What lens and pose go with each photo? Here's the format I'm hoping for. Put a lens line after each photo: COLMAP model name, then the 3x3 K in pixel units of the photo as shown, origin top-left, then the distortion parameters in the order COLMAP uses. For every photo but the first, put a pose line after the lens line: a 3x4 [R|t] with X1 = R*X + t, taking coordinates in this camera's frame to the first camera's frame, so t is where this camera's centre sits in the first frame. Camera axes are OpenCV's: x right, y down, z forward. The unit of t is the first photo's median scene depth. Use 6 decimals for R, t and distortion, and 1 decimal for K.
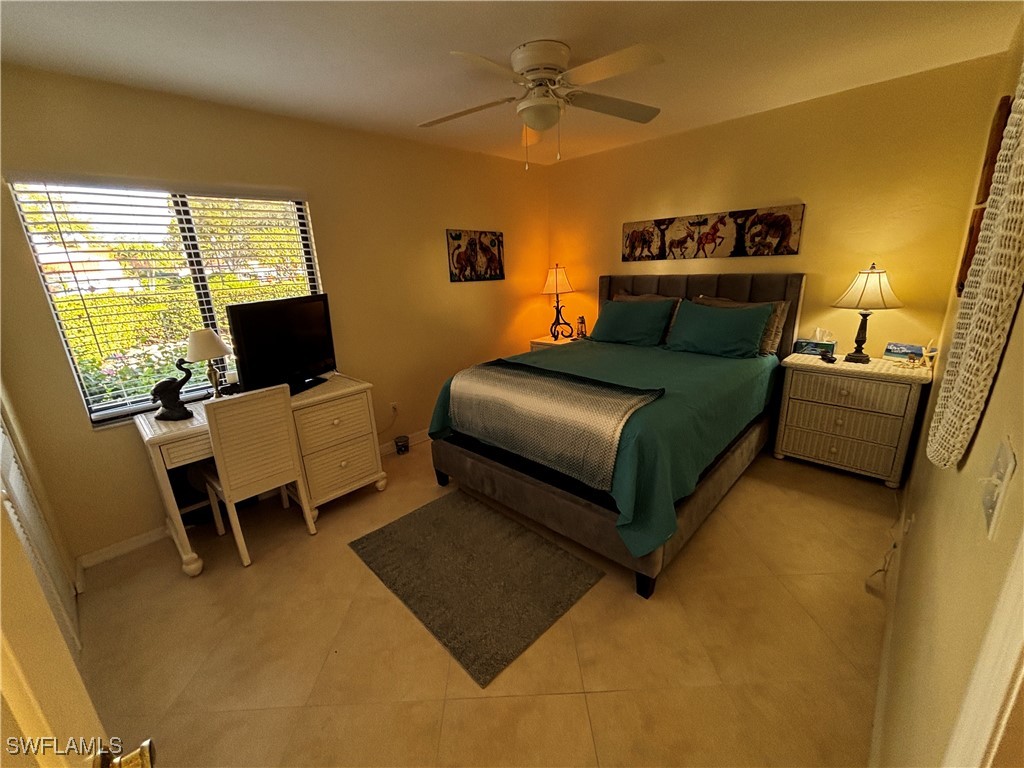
lens RADIAL K [[411.9, 0, 507.8], [0, 411.9, 379.7], [0, 0, 1]] dist [0.005255, -0.002996]
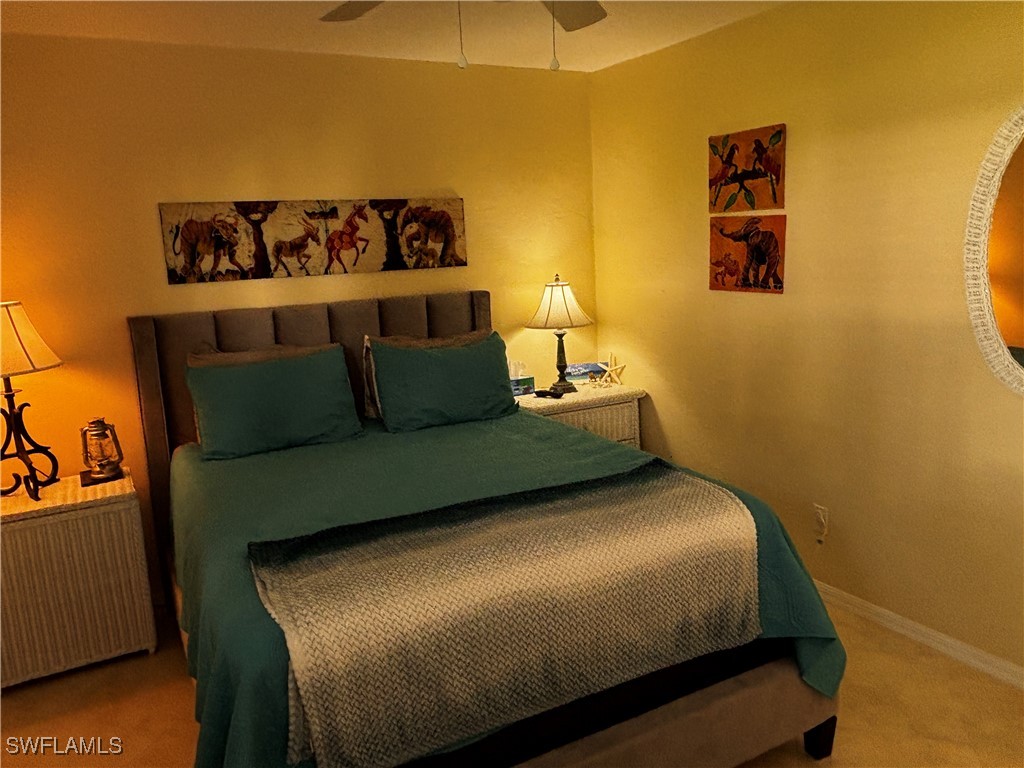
lens RADIAL K [[743.2, 0, 512.0], [0, 743.2, 384.0], [0, 0, 1]] dist [0.007472, 0.002031]
pose [[0.311588, -0.136781, 0.940321, -0.464897], [0.297885, 0.953762, 0.040028, -0.122976], [-0.902318, 0.267636, 0.337926, 0.494371]]
